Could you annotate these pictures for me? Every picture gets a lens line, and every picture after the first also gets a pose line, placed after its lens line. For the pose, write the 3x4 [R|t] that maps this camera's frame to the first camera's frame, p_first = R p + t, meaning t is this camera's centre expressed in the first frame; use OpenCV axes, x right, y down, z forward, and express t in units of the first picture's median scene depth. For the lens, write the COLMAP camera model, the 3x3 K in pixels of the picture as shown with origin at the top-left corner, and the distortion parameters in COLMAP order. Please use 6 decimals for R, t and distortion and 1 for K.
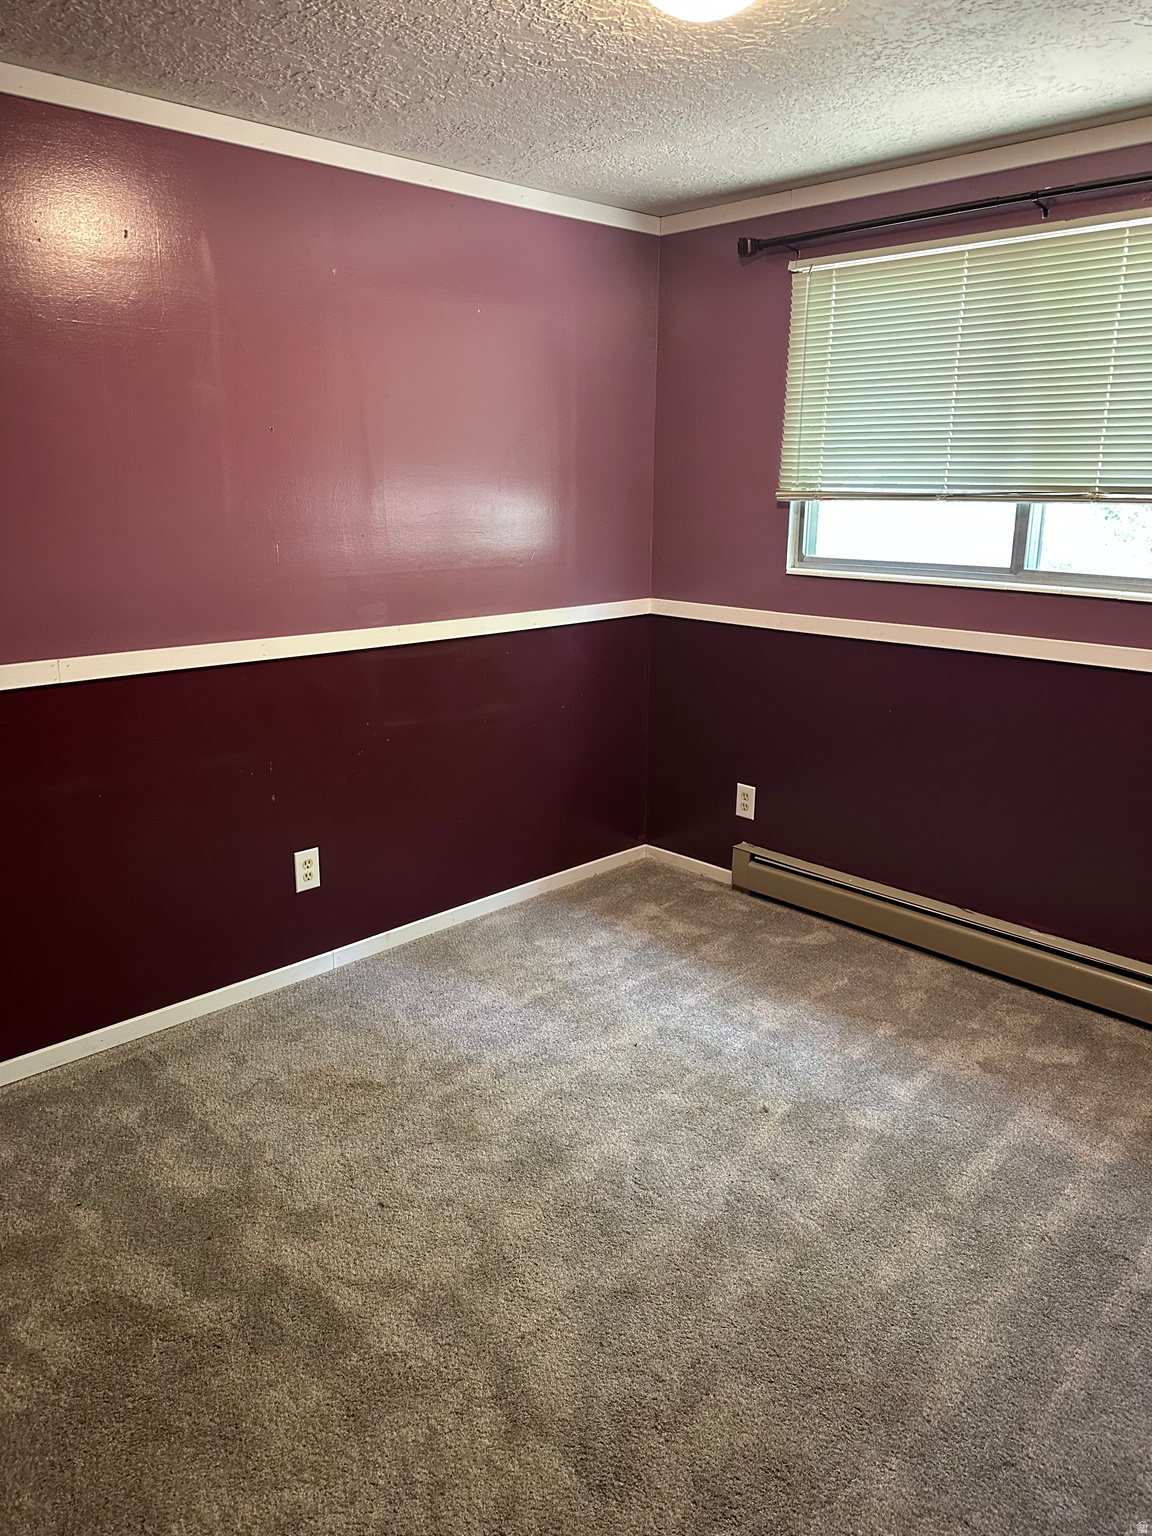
lens RADIAL K [[1093.9, 0, 593.0], [0, 1093.9, 752.1], [0, 0, 1]] dist [0.113256, -0.154860]
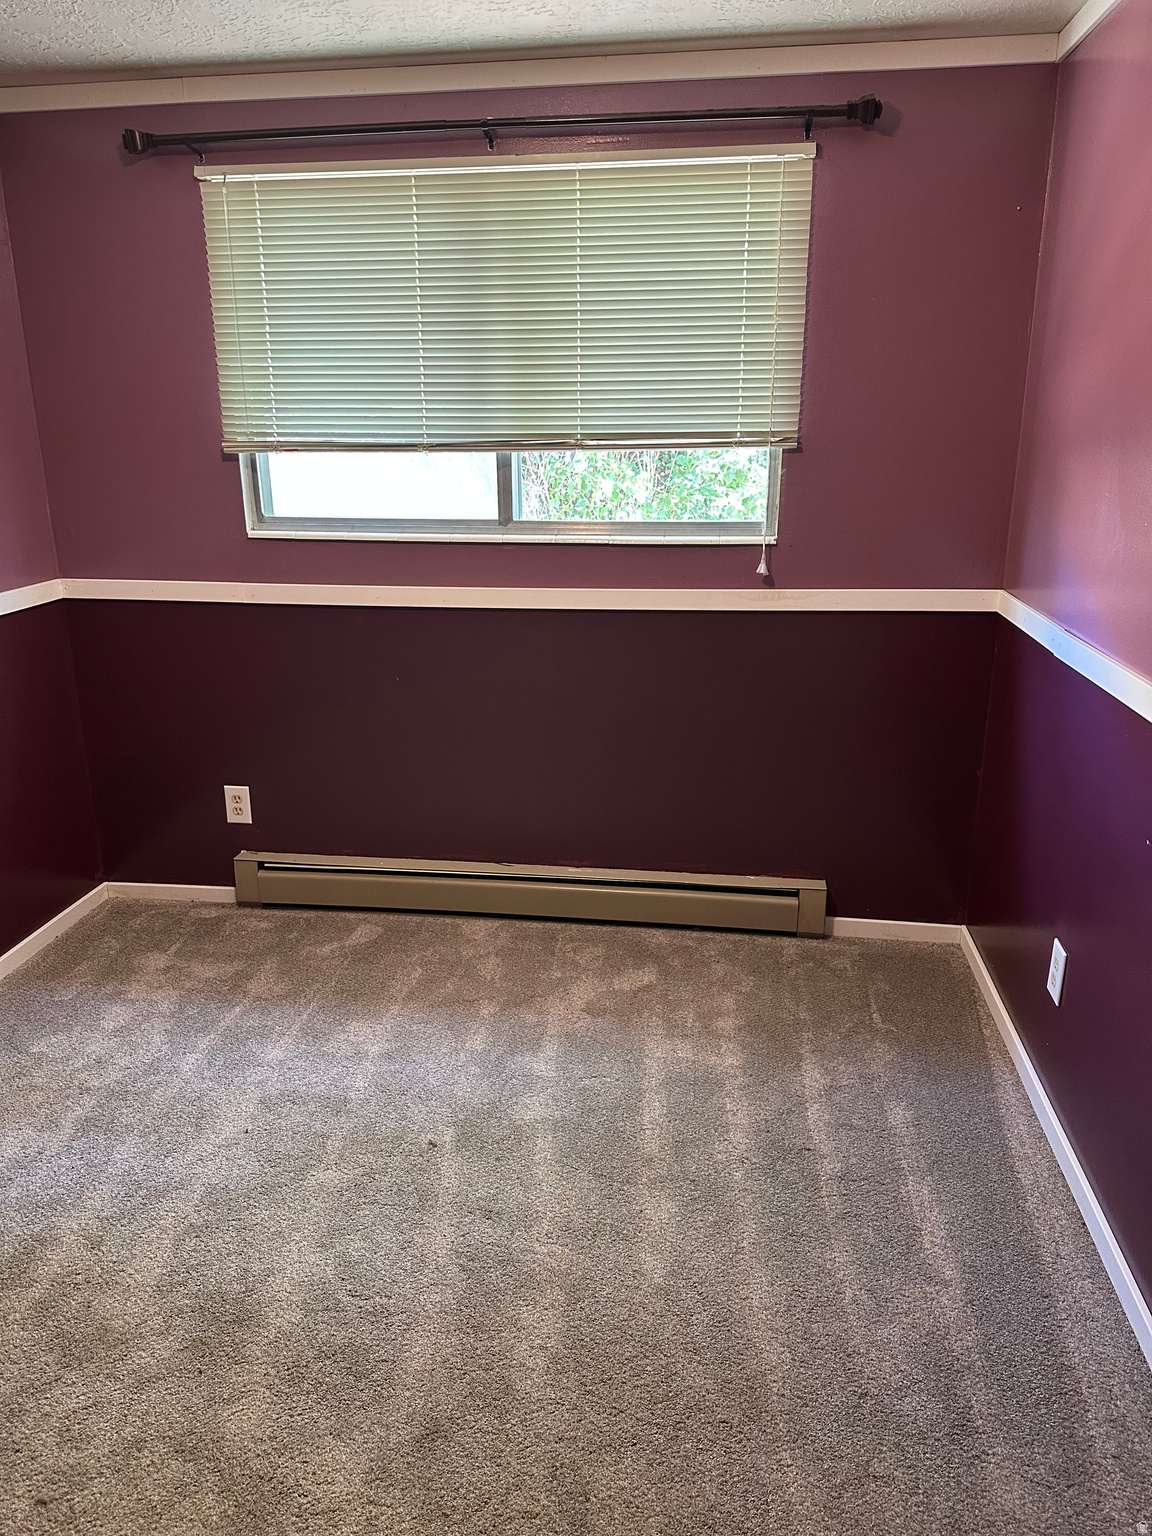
lens RADIAL K [[1093.9, 0, 593.0], [0, 1093.9, 752.1], [0, 0, 1]] dist [0.113256, -0.154860]
pose [[0.798183, -0.190993, 0.571337, -0.153430], [0.163613, 0.981491, 0.099528, -0.044307], [-0.579771, 0.014037, 0.814659, 0.153982]]
